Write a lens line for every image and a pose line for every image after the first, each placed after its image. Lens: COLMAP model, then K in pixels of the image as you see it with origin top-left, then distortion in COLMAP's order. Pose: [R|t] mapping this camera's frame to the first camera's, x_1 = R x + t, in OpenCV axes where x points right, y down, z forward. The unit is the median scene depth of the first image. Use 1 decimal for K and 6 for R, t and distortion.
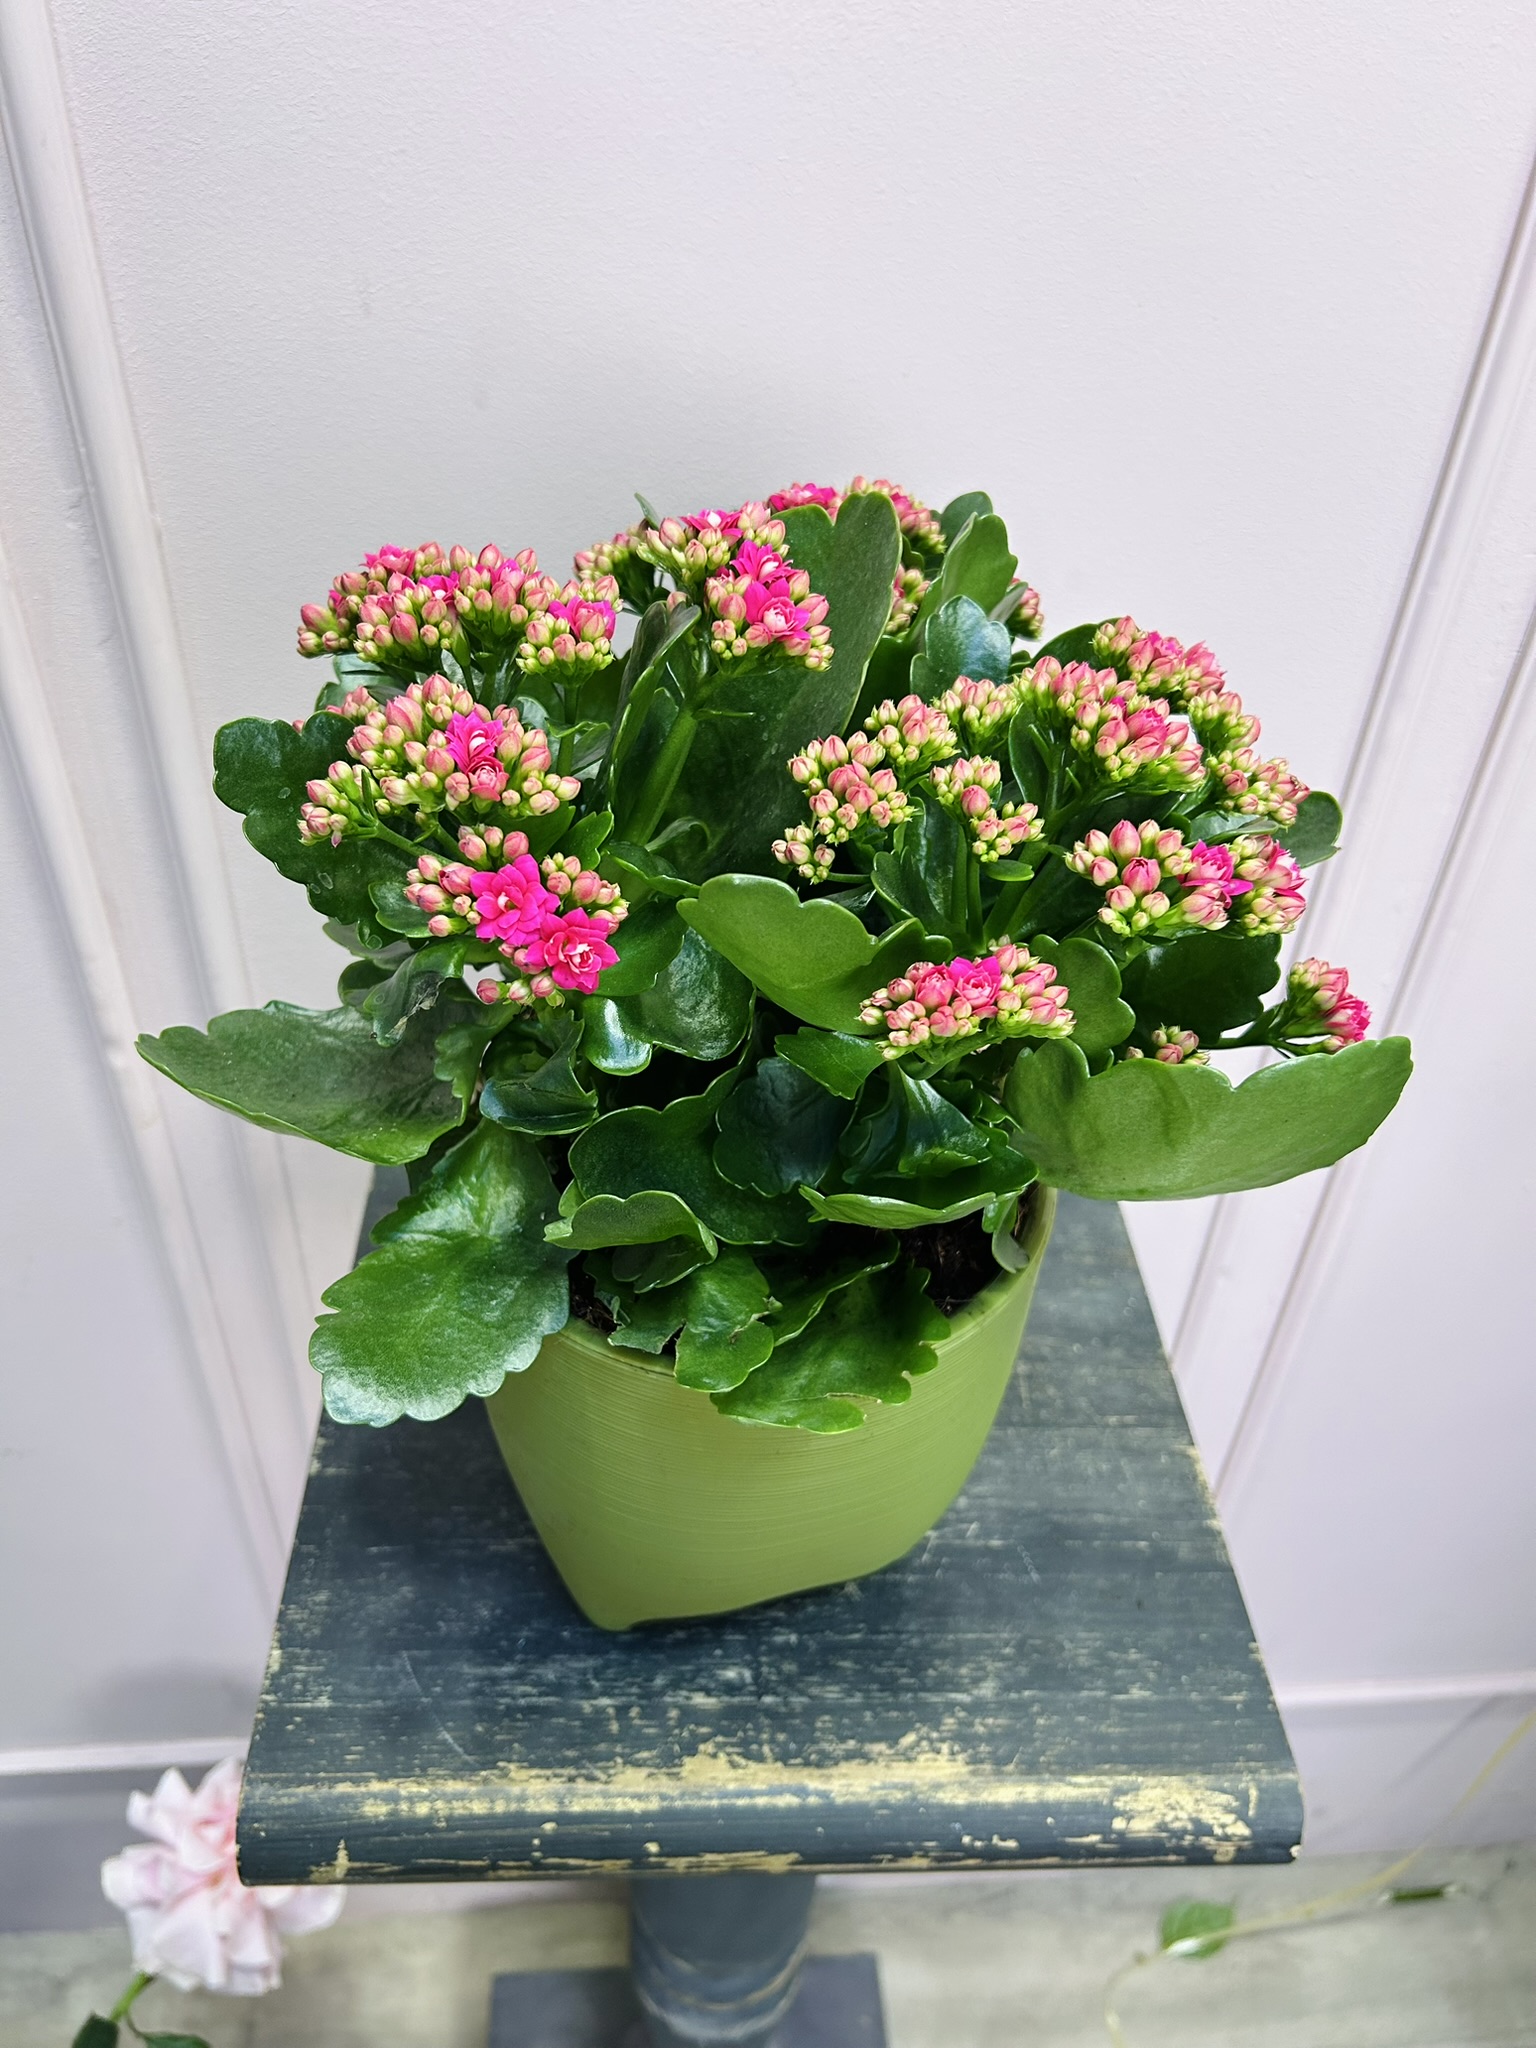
lens RADIAL K [[1585.6, 0, 751.6], [0, 1585.6, 1043.5], [0, 0, 1]] dist [0.024605, -0.037067]
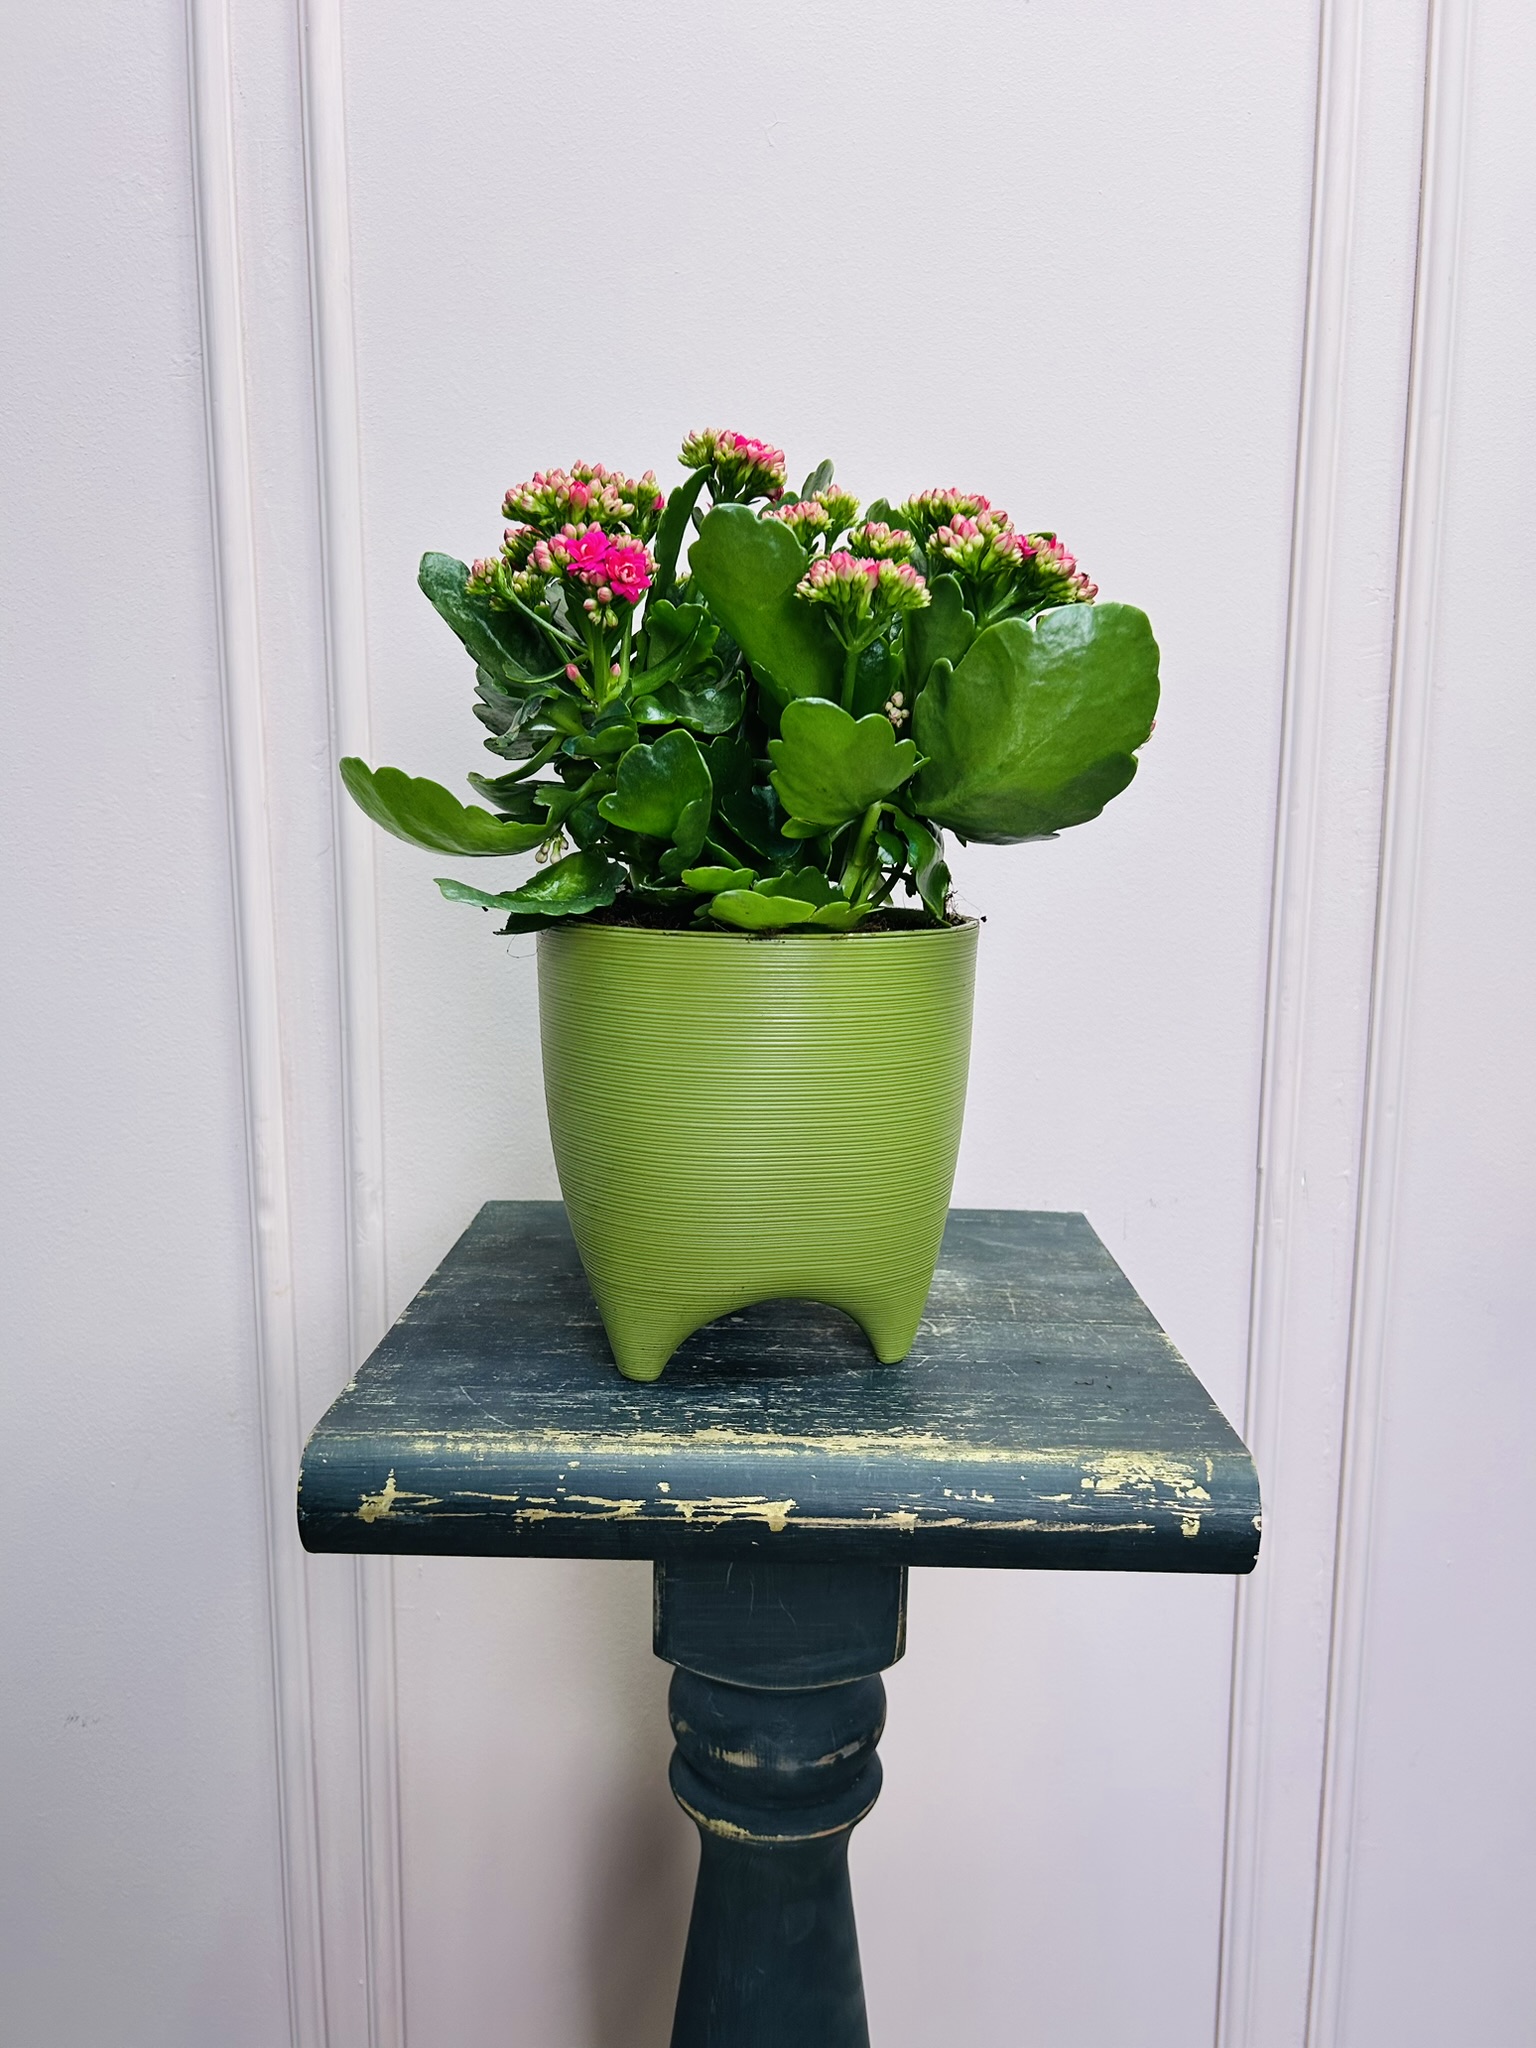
lens RADIAL K [[1585.6, 0, 772.3], [0, 1585.6, 1047.3], [0, 0, 1]] dist [0.024605, -0.037067]
pose [[0.998184, -0.020018, -0.056813, 0.082758], [-0.011586, 0.861748, -0.507204, 0.795982], [0.059112, 0.506942, 0.859951, -0.112517]]
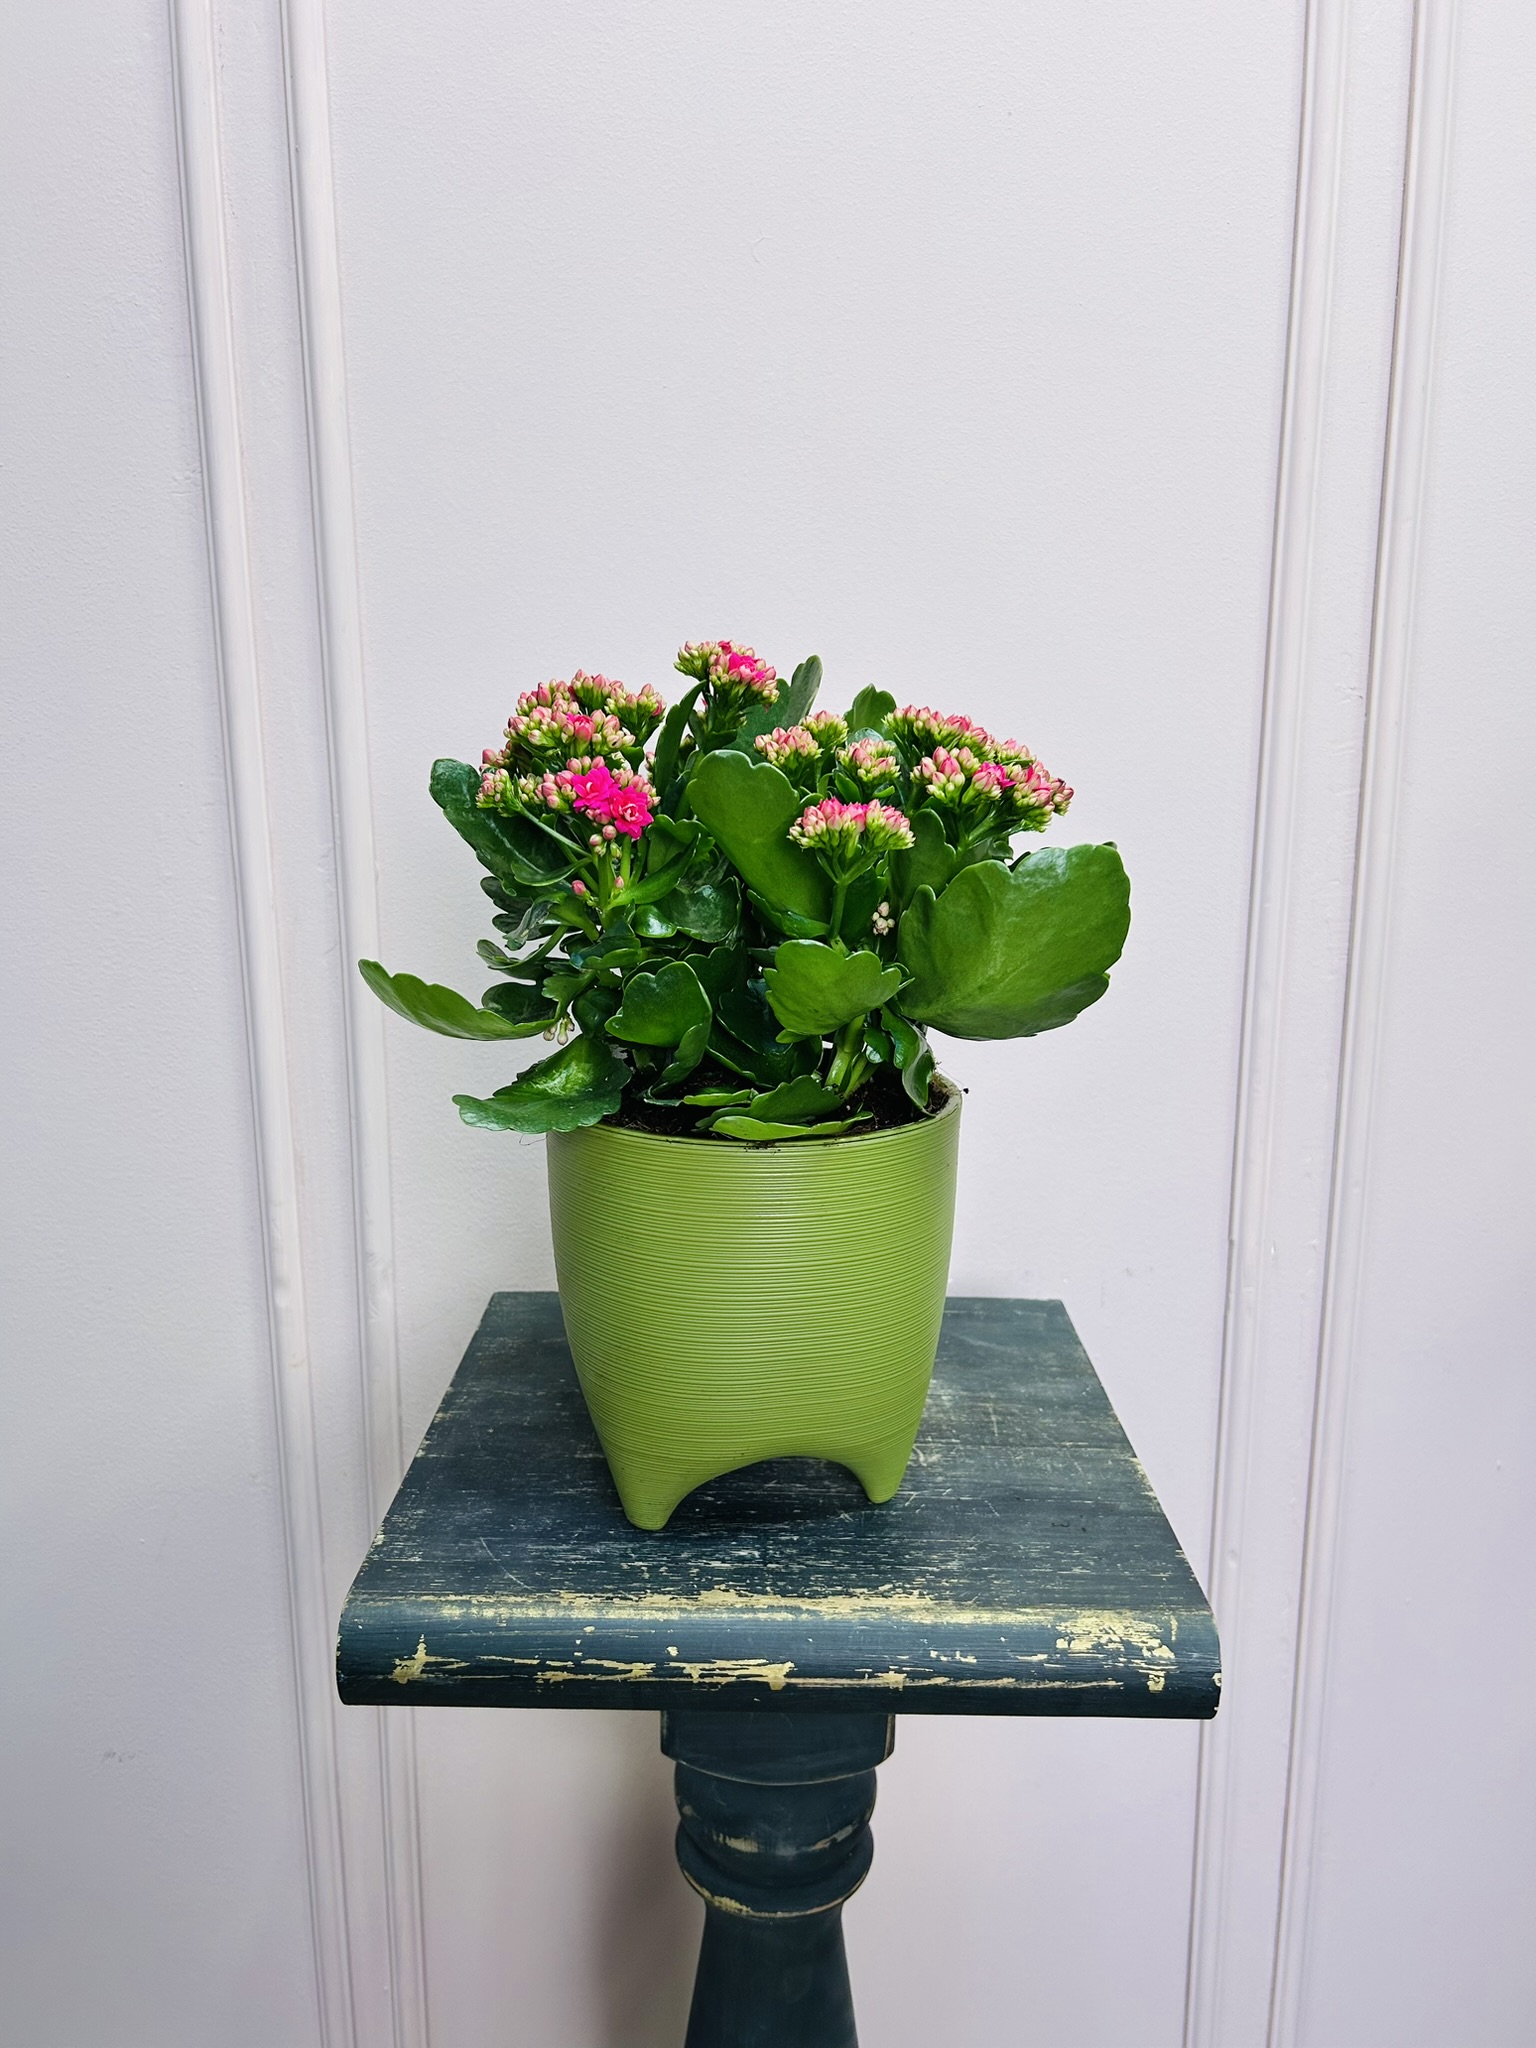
lens RADIAL K [[1585.6, 0, 758.5], [0, 1585.6, 1040.3], [0, 0, 1]] dist [0.024605, -0.037067]
pose [[0.998039, -0.024876, -0.057438, 0.083948], [-0.004387, 0.887586, -0.460621, 0.643707], [0.062440, 0.459970, 0.885736, -0.285616]]
